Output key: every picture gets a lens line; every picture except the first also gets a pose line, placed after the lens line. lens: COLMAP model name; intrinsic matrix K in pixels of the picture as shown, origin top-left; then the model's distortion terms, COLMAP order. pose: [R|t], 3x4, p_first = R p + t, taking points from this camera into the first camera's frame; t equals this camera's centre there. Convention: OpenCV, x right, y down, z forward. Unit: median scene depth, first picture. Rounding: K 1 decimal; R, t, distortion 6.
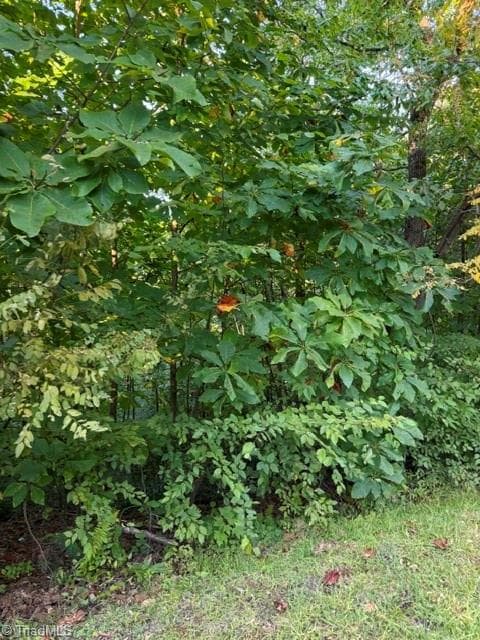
lens RADIAL K [[390.3, 0, 240.0], [0, 390.3, 320.0], [0, 0, 1]] dist [0.002963, -0.036283]
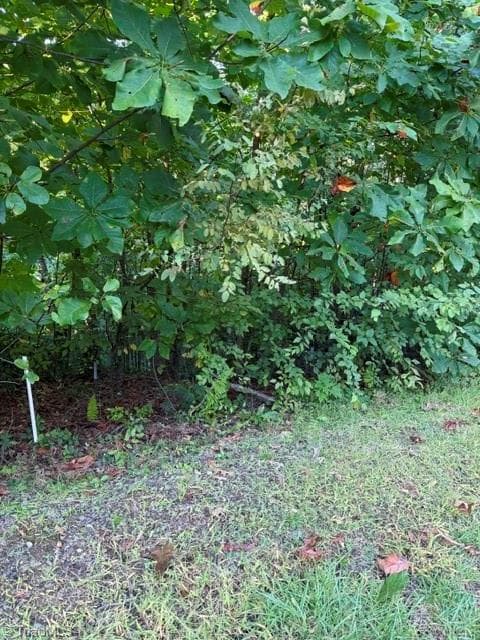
lens RADIAL K [[399.9, 0, 208.6], [0, 399.9, 318.3], [0, 0, 1]] dist [0.000725, -0.042933]
pose [[0.995222, 0.055841, -0.080097, -0.285191], [-0.034898, 0.969565, 0.242335, 0.056647], [0.091192, -0.238382, 0.966881, -0.121143]]
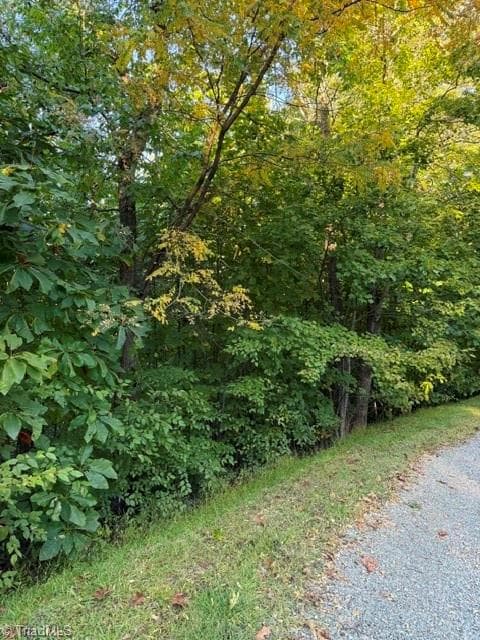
lens RADIAL K [[390.3, 0, 240.0], [0, 390.3, 320.0], [0, 0, 1]] dist [0.002963, -0.036283]
pose [[0.852689, -0.010336, 0.522316, 0.248600], [0.059976, 0.995130, -0.078220, 0.002903], [-0.518964, 0.098024, 0.849157, -0.038466]]
